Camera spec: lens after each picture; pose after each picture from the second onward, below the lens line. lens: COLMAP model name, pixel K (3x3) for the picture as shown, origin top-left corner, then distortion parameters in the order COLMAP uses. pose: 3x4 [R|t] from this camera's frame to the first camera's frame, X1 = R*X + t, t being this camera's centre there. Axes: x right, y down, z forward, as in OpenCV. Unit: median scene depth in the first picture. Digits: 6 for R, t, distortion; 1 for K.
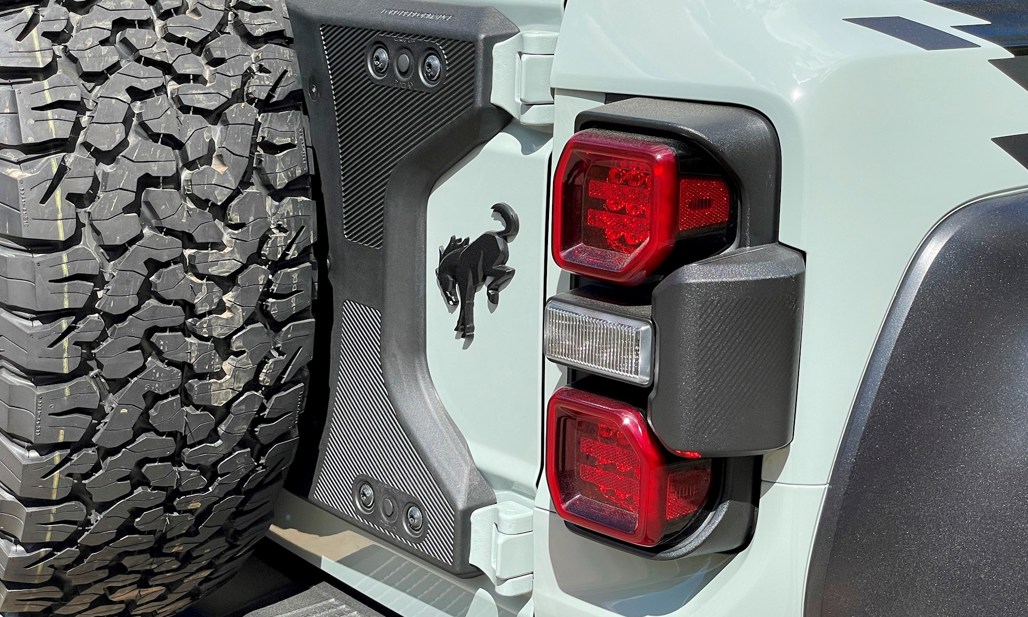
lens RADIAL K [[1509.7, 0, 514.0], [0, 1509.7, 308.5], [0, 0, 1]] dist [0.028698, 0.033137]
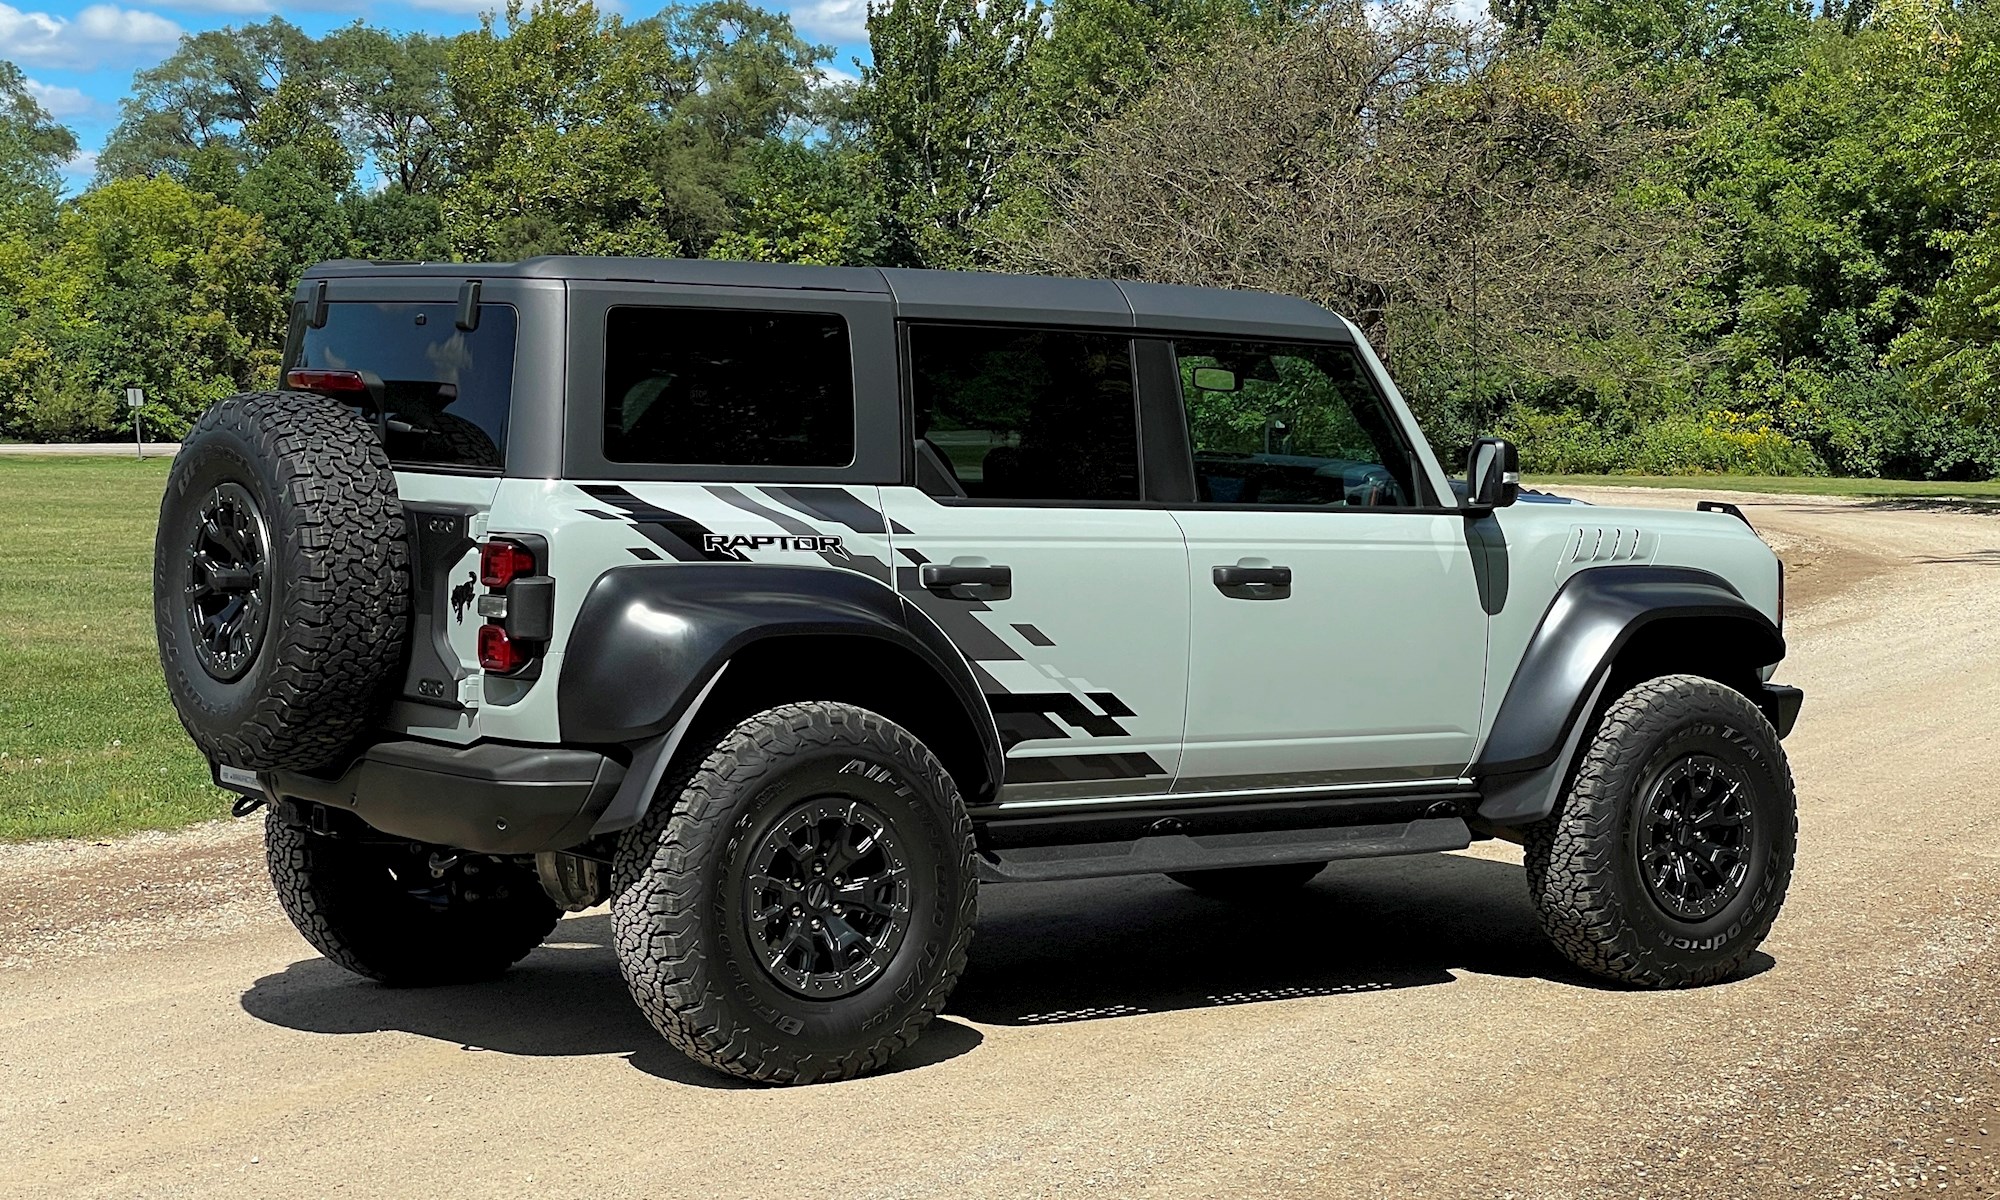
lens RADIAL K [[2937.3, 0, 1000.0], [0, 2937.3, 600.0], [0, 0, 1]] dist [0.028698, 0.033137]
pose [[0.999298, 0.013104, 0.035103, 0.825529], [-0.005867, 0.980020, -0.198811, 1.125200], [-0.037007, 0.198466, 0.979409, -4.667894]]
